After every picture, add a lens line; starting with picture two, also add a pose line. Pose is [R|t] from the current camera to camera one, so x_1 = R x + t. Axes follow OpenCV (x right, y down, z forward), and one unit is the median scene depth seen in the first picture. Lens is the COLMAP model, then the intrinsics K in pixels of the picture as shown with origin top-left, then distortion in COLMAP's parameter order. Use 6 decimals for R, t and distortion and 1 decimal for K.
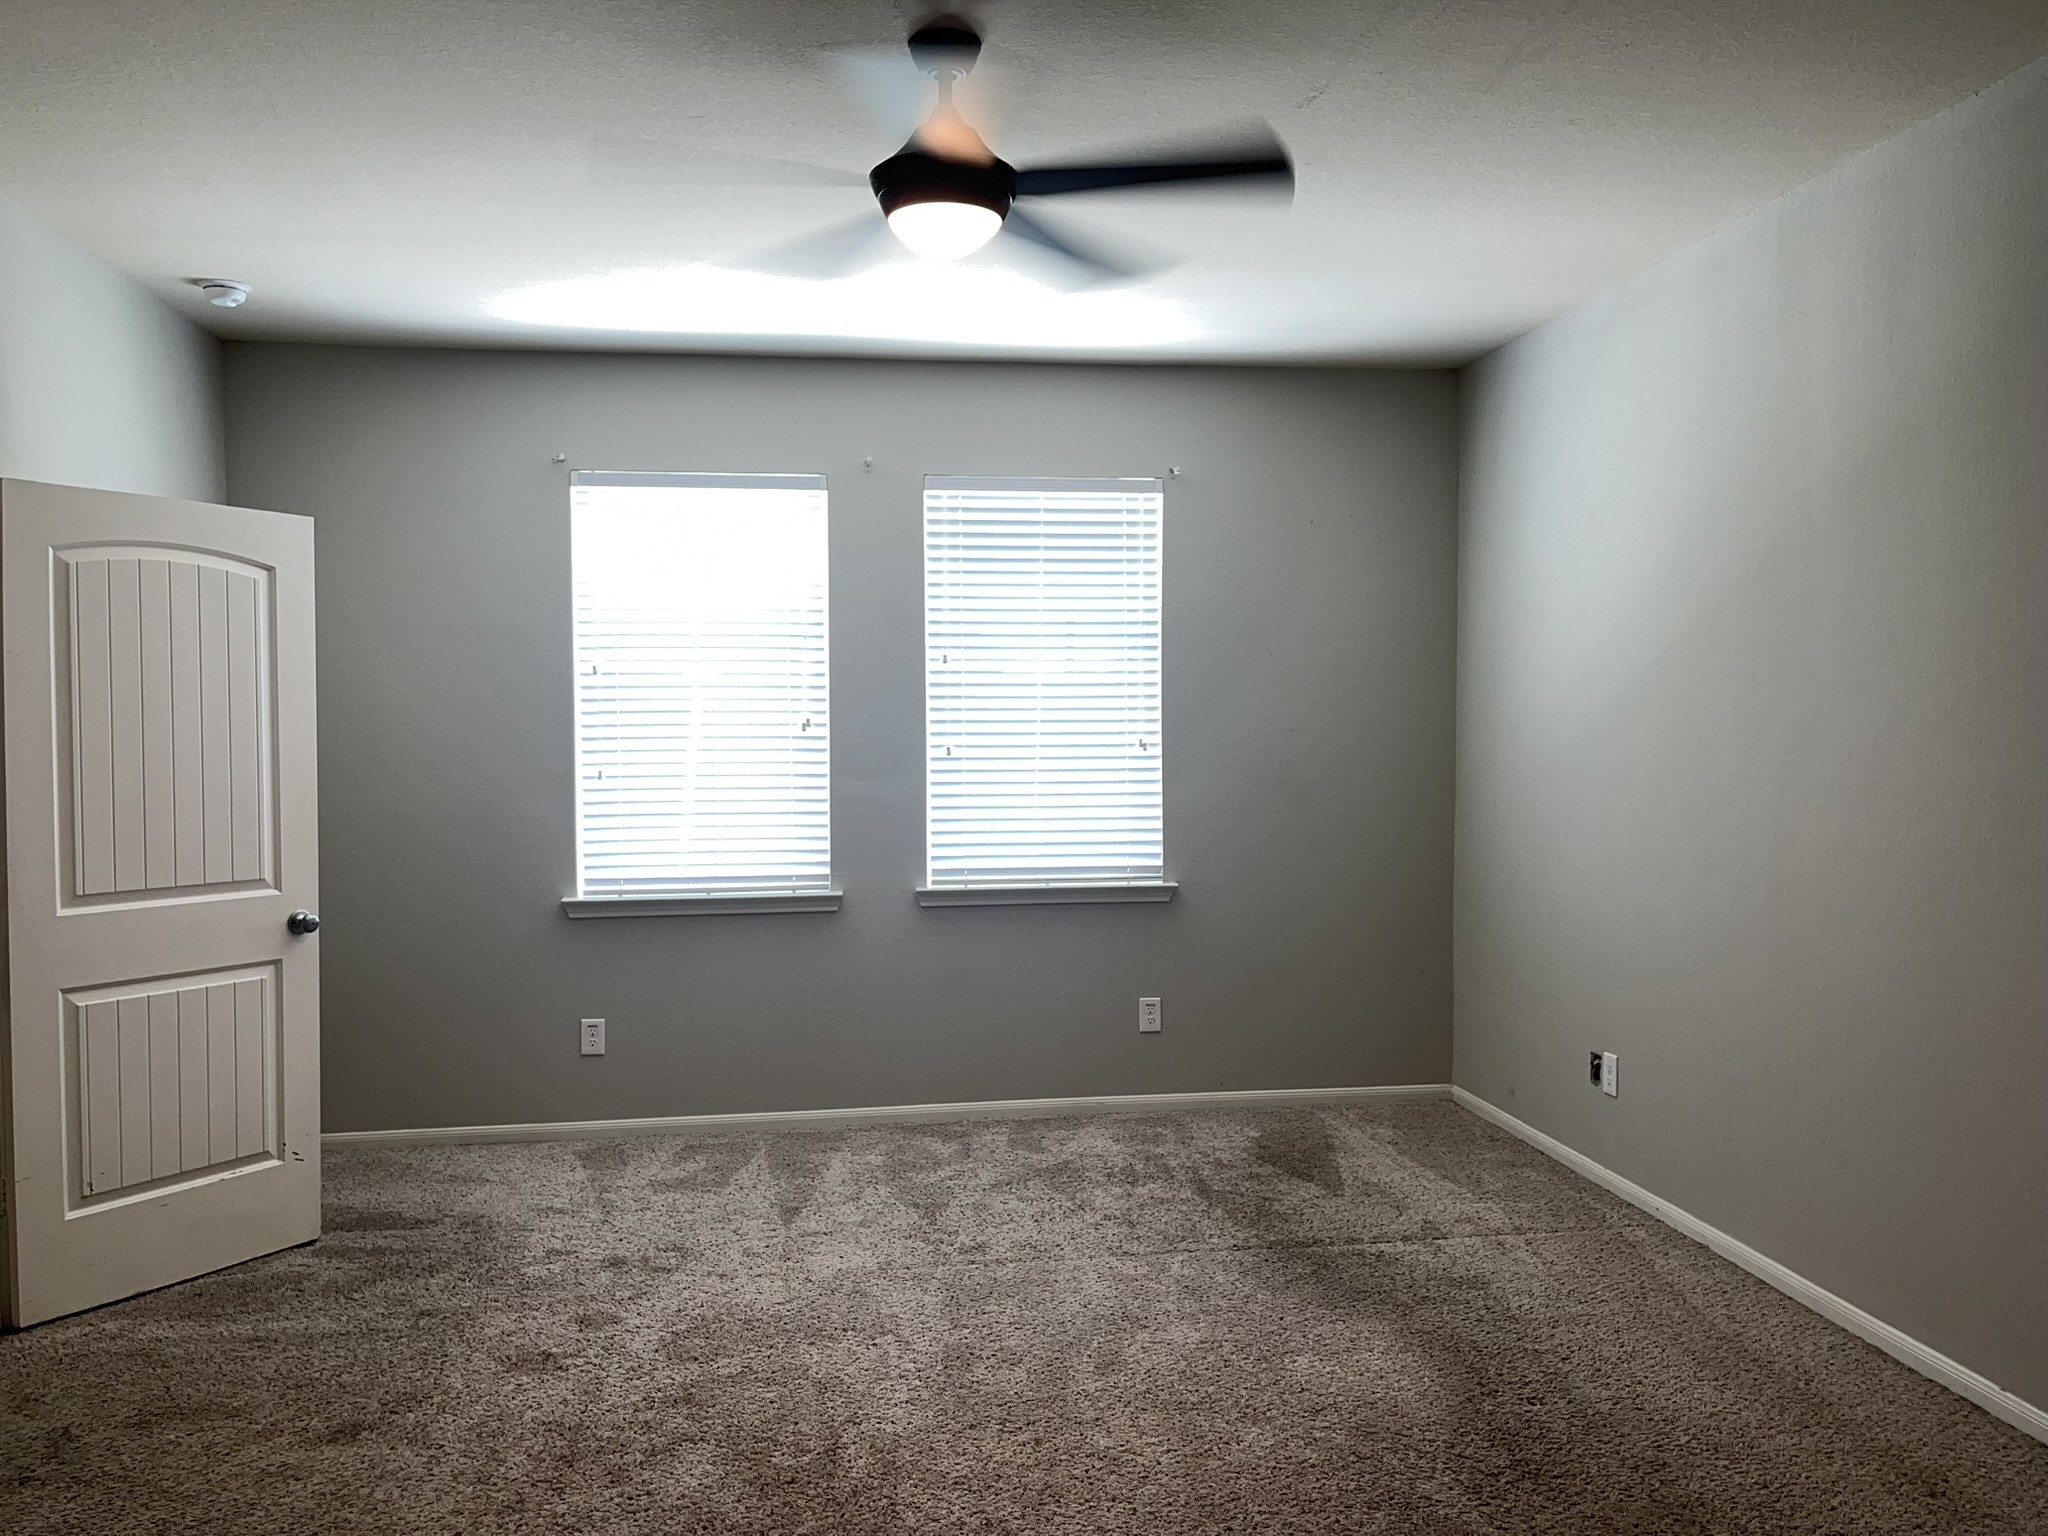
lens RADIAL K [[1605.9, 0, 1024.0], [0, 1605.9, 768.0], [0, 0, 1]] dist [0.010985, 0.001622]
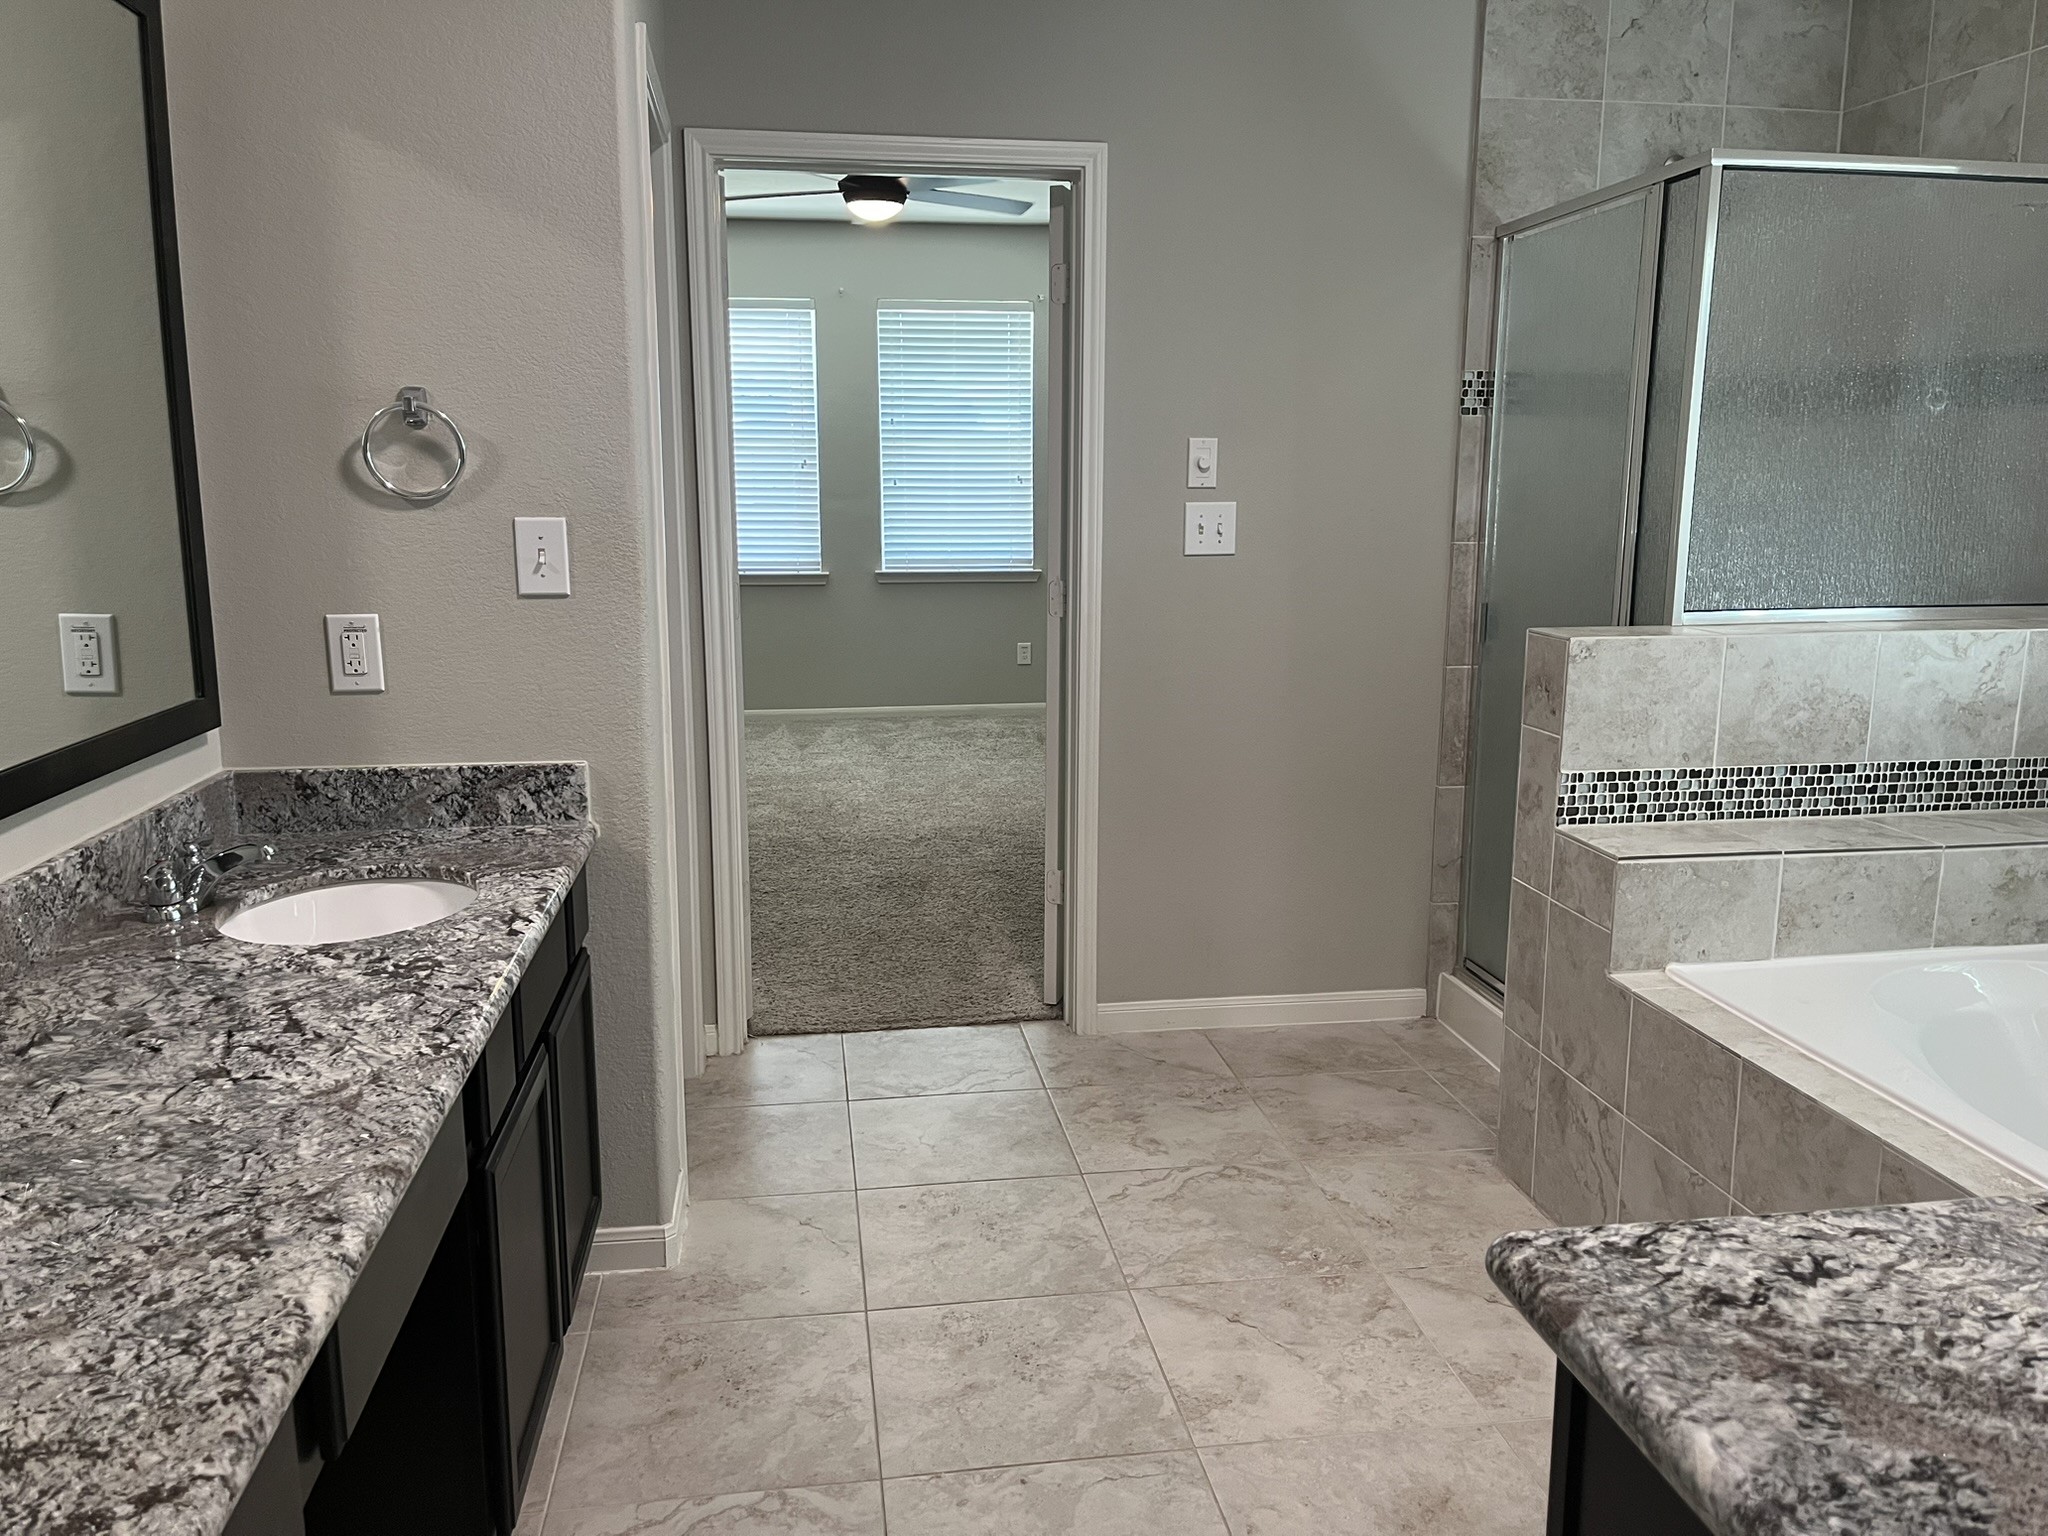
lens RADIAL K [[1605.9, 0, 1024.0], [0, 1605.9, 768.0], [0, 0, 1]] dist [0.010985, 0.001622]
pose [[0.999960, 0.001979, 0.008717, 0.069973], [-0.003264, 0.988687, 0.149955, 0.029825], [-0.008322, -0.149977, 0.988654, -0.640449]]
